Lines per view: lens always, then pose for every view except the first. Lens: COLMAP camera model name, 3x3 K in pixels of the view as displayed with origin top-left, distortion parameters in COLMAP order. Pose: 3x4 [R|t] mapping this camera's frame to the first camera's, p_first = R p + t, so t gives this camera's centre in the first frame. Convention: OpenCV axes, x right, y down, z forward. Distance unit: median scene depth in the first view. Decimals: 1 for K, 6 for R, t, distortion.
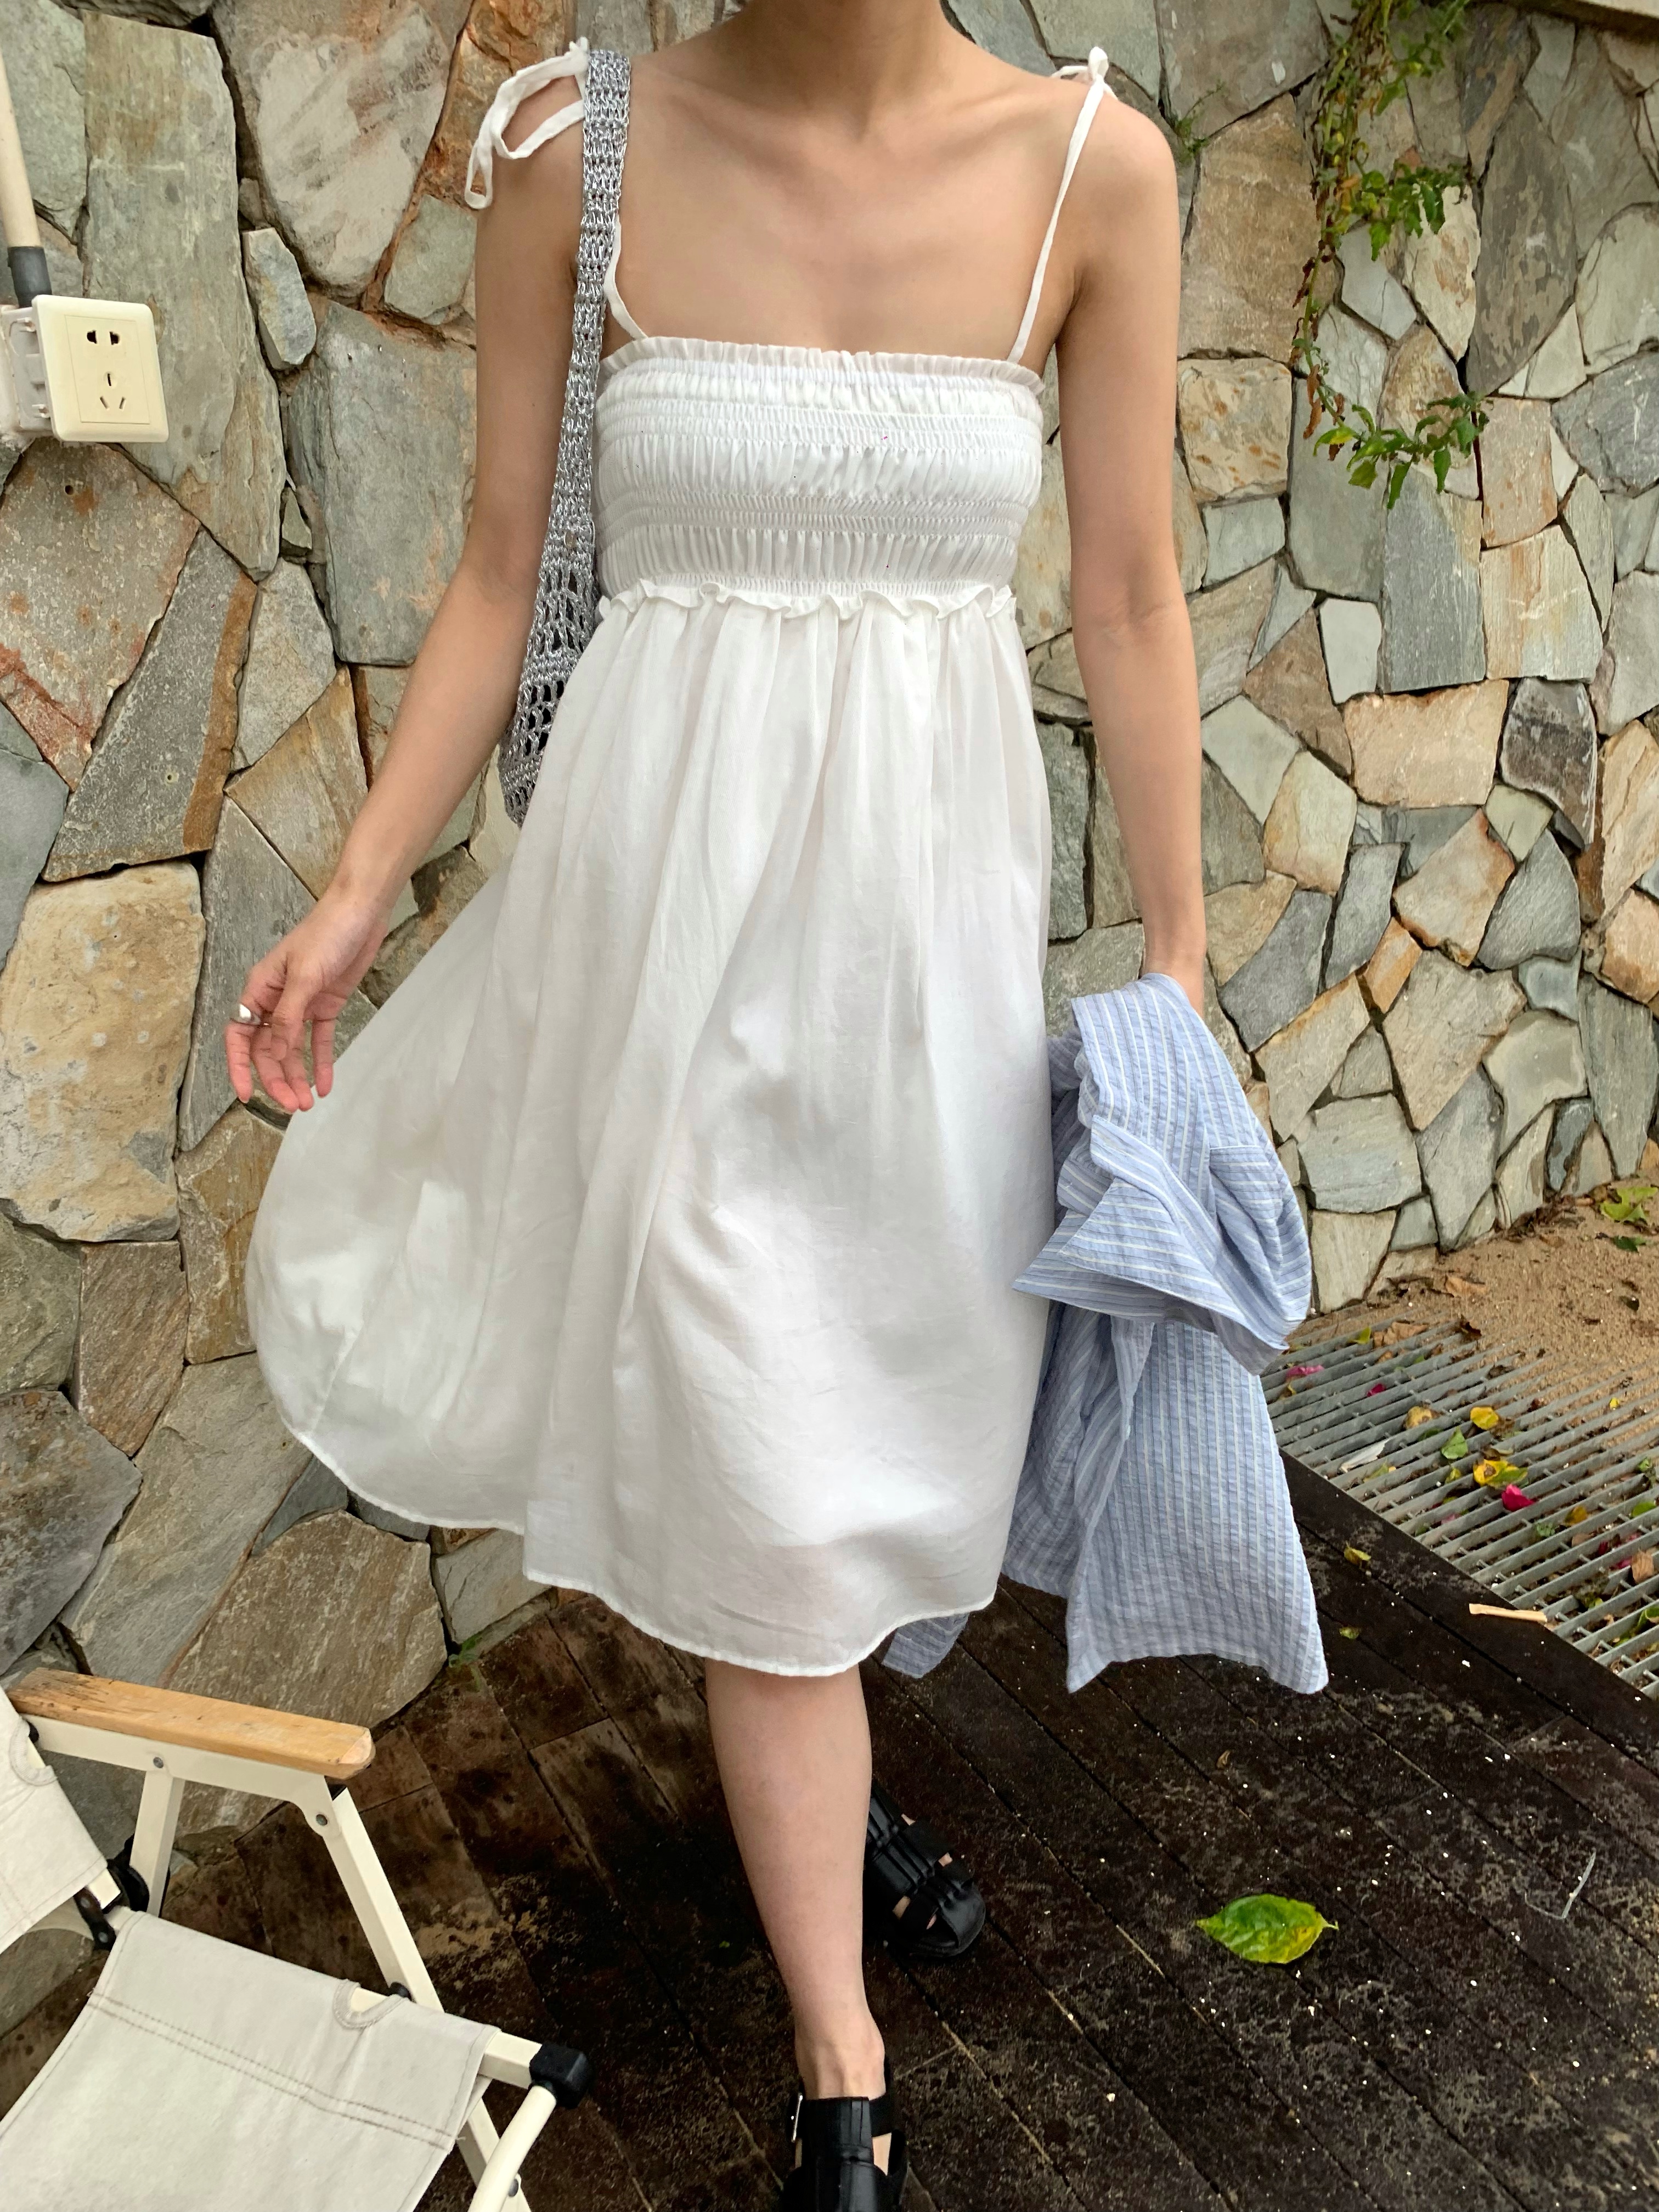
lens RADIAL K [[1695.7, 0, 821.7], [0, 1695.7, 1067.2], [0, 0, 1]] dist [-0.005747, 0.008654]
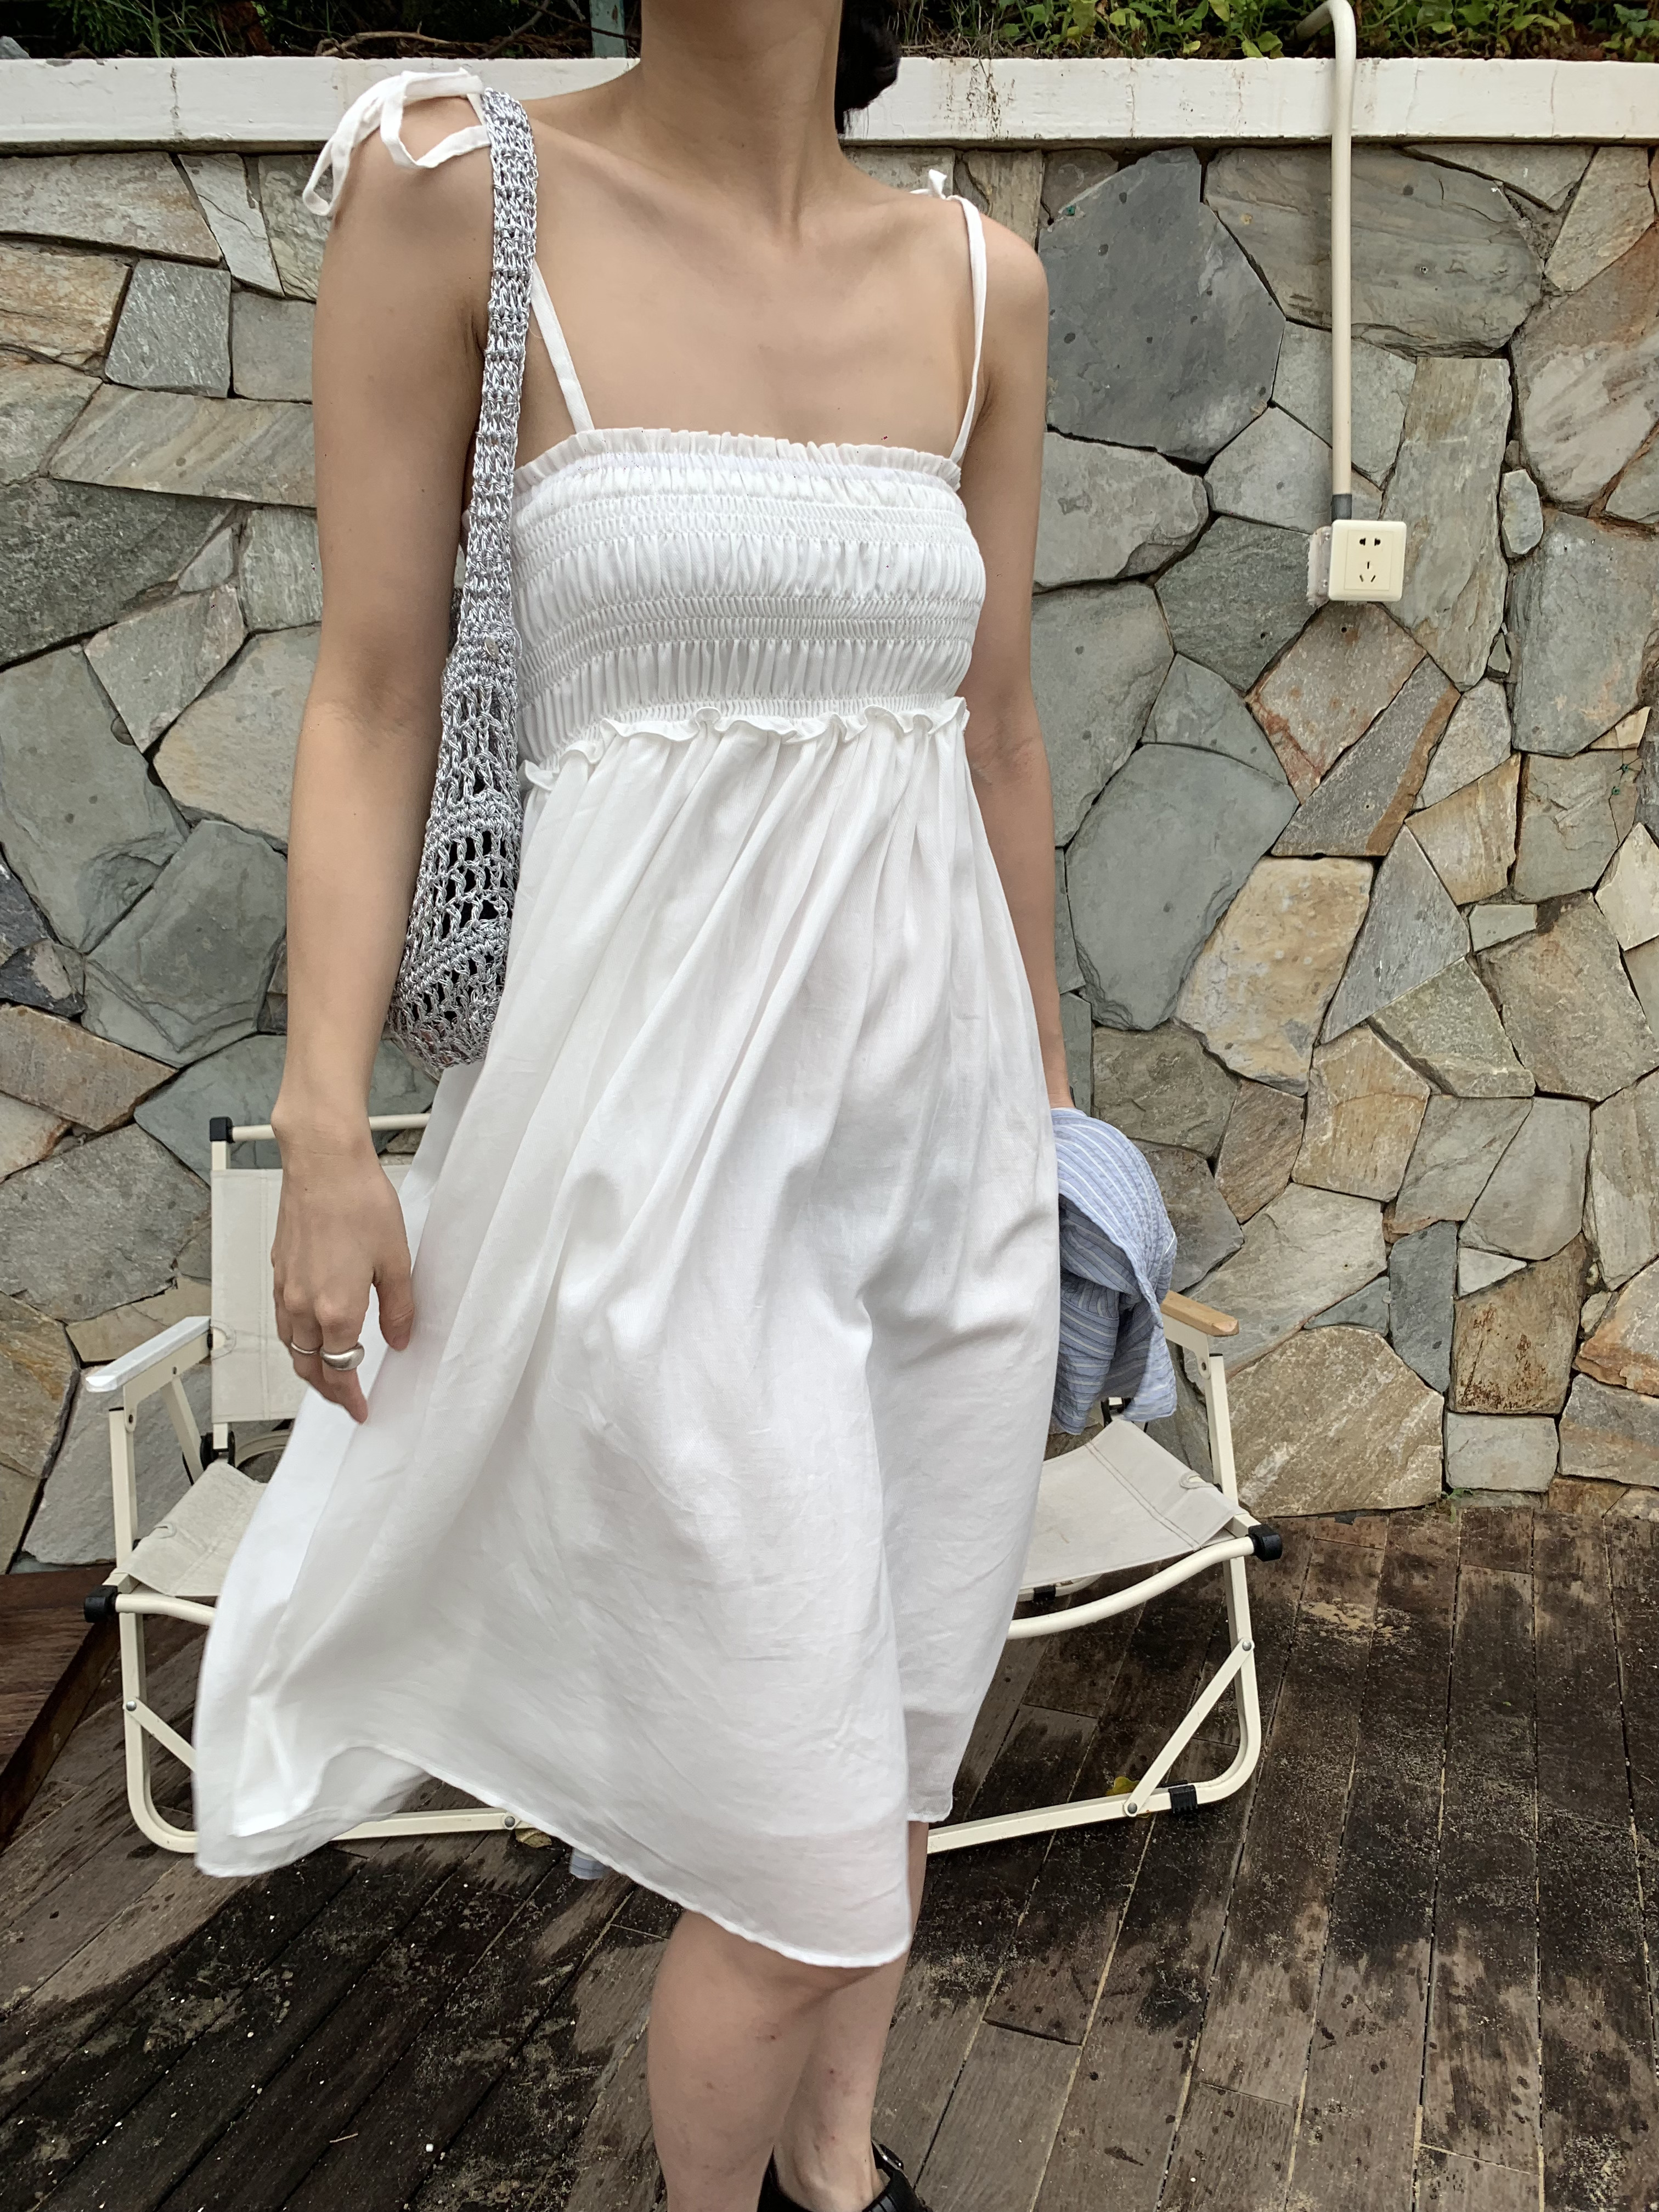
lens RADIAL K [[1783.3, 0, 887.3], [0, 1783.3, 1094.4], [0, 0, 1]] dist [-0.005727, -0.003627]
pose [[0.625205, 0.176749, -0.760183, 0.554930], [-0.272026, 0.962290, 0.000015, 0.180133], [0.731519, 0.206780, 0.649709, -0.308382]]
